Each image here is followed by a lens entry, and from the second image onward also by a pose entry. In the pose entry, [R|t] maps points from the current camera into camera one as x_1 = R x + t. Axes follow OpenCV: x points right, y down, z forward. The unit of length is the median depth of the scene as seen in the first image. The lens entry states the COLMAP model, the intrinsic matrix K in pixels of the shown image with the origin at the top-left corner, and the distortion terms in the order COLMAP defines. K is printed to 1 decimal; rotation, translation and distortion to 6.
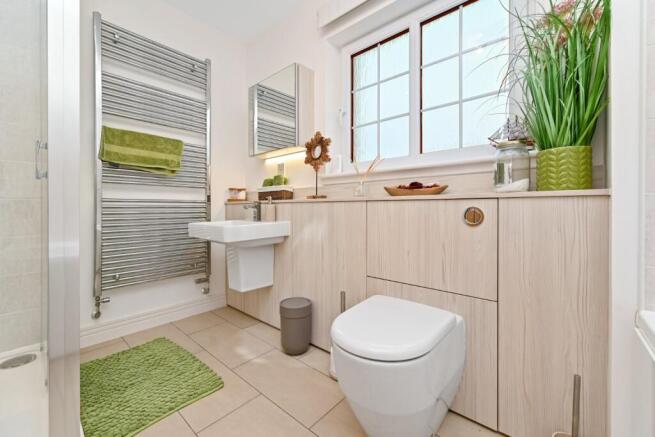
lens RADIAL K [[258.2, 0, 337.1], [0, 258.2, 209.3], [0, 0, 1]] dist [0.001805, -0.000145]
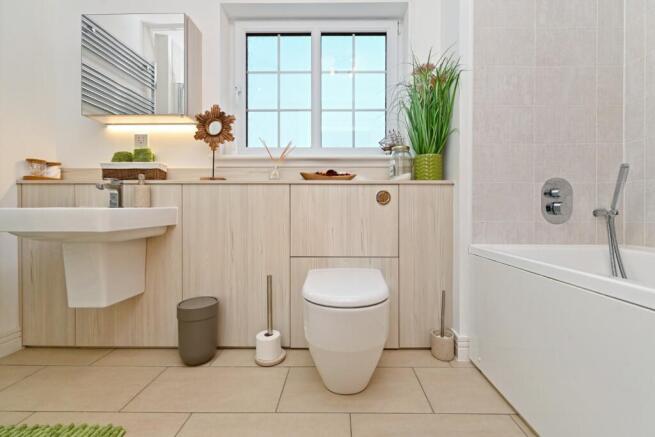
lens RADIAL K [[258.2, 0, 337.1], [0, 258.2, 209.3], [0, 0, 1]] dist [0.001805, -0.000145]
pose [[0.779083, 0.001166, 0.626920, -0.307175], [0.000576, 0.999997, -0.002576, 0.056886], [-0.626921, 0.002368, 0.779079, 0.061814]]
